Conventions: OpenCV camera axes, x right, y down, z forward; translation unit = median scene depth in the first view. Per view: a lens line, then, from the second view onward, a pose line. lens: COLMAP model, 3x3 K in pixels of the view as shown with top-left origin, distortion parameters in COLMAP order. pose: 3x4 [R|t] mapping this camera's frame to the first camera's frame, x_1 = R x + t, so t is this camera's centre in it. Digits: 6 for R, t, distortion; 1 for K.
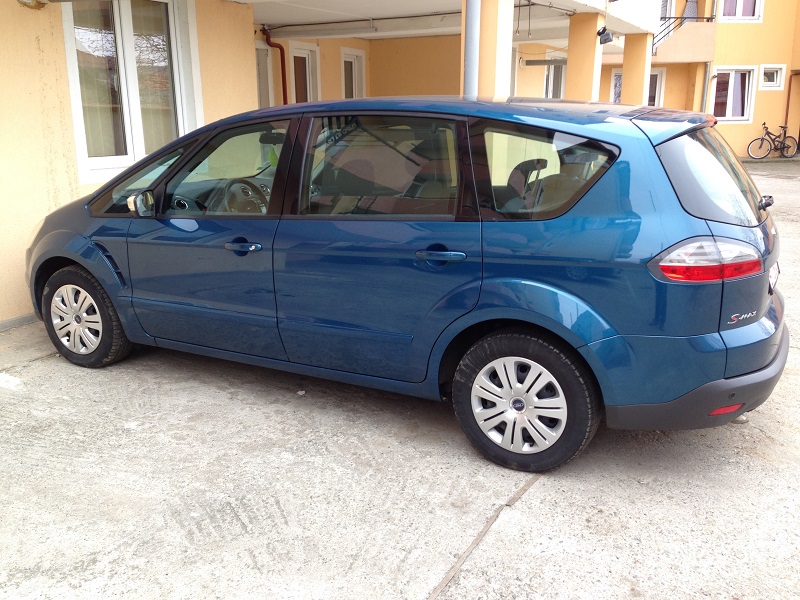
lens RADIAL K [[715.6, 0, 400.0], [0, 715.6, 300.0], [0, 0, 1]] dist [0.116095, -0.167694]
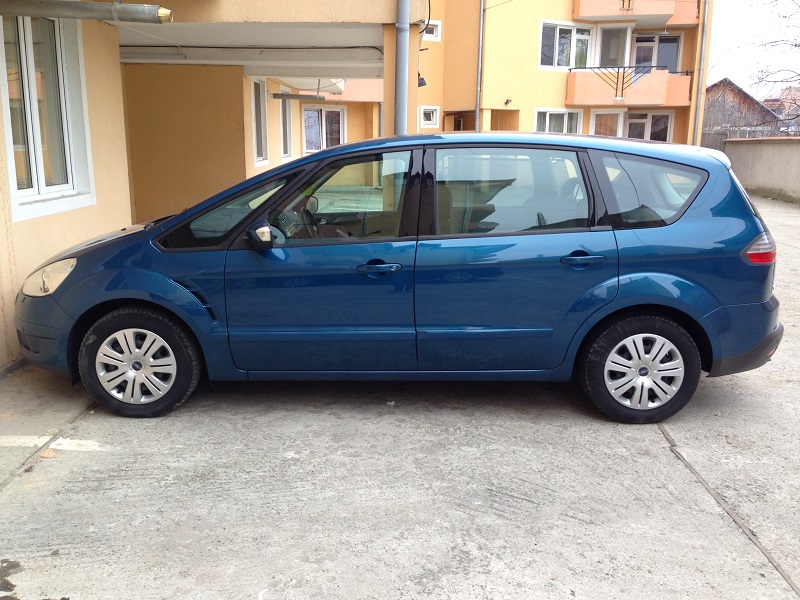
lens RADIAL K [[715.6, 0, 400.0], [0, 715.6, 300.0], [0, 0, 1]] dist [0.116095, -0.167694]
pose [[0.881837, -0.091202, 0.462651, -0.691006], [0.109247, 0.993939, -0.012297, -0.010381], [-0.458725, 0.061387, 0.886455, 0.043845]]
